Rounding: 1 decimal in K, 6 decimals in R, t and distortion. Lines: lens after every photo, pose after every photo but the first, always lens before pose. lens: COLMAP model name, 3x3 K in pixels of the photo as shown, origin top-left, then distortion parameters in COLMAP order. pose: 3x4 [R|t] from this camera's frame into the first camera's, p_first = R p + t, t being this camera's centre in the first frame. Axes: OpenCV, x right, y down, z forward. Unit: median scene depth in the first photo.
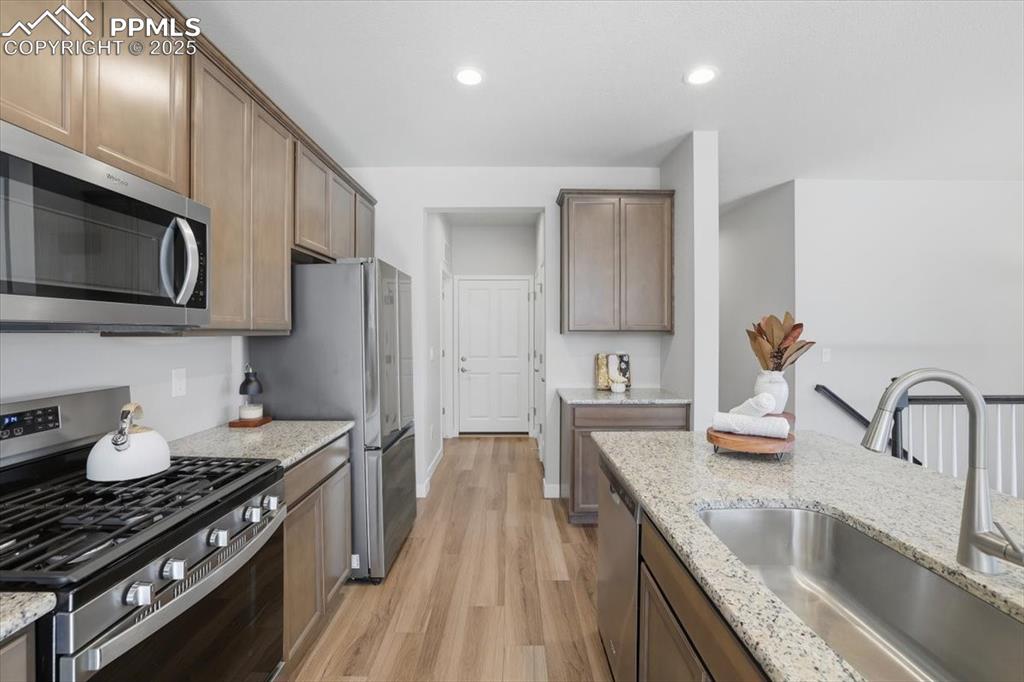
lens RADIAL K [[442.1, 0, 508.6], [0, 442.1, 335.3], [0, 0, 1]] dist [-0.018798, 0.001385]
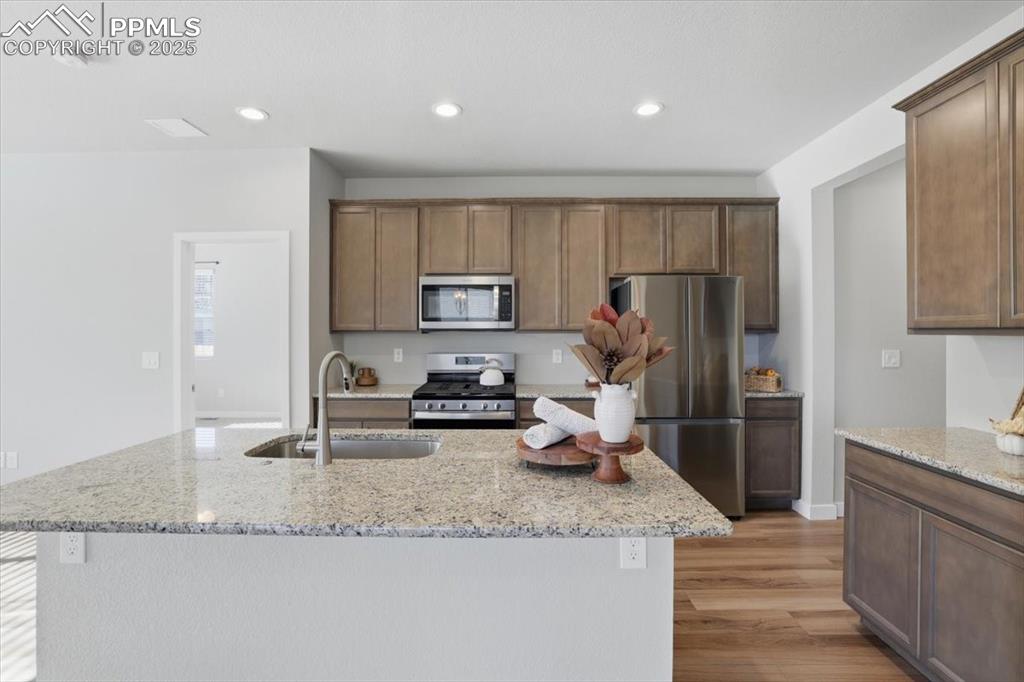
lens RADIAL K [[442.1, 0, 531.4], [0, 442.1, 333.6], [0, 0, 1]] dist [-0.018798, 0.001385]
pose [[0.025505, 0.000743, -0.999674, 1.021380], [-0.006783, 0.999977, 0.000570, 0.001763], [0.999652, 0.006767, 0.025509, 0.646842]]
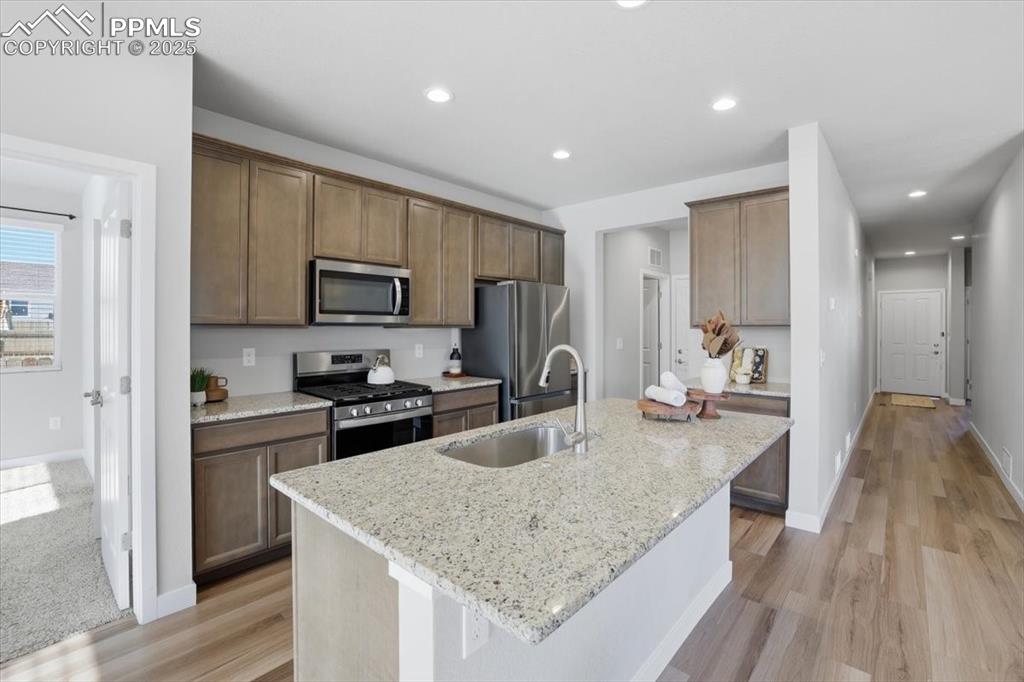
lens RADIAL K [[442.1, 0, 510.9], [0, 442.1, 331.5], [0, 0, 1]] dist [-0.018798, 0.001385]
pose [[0.755042, 0.009365, -0.655610, 0.741825], [-0.006992, 0.999956, 0.006232, 0.002024], [0.655639, -0.000121, 0.755074, -0.231224]]
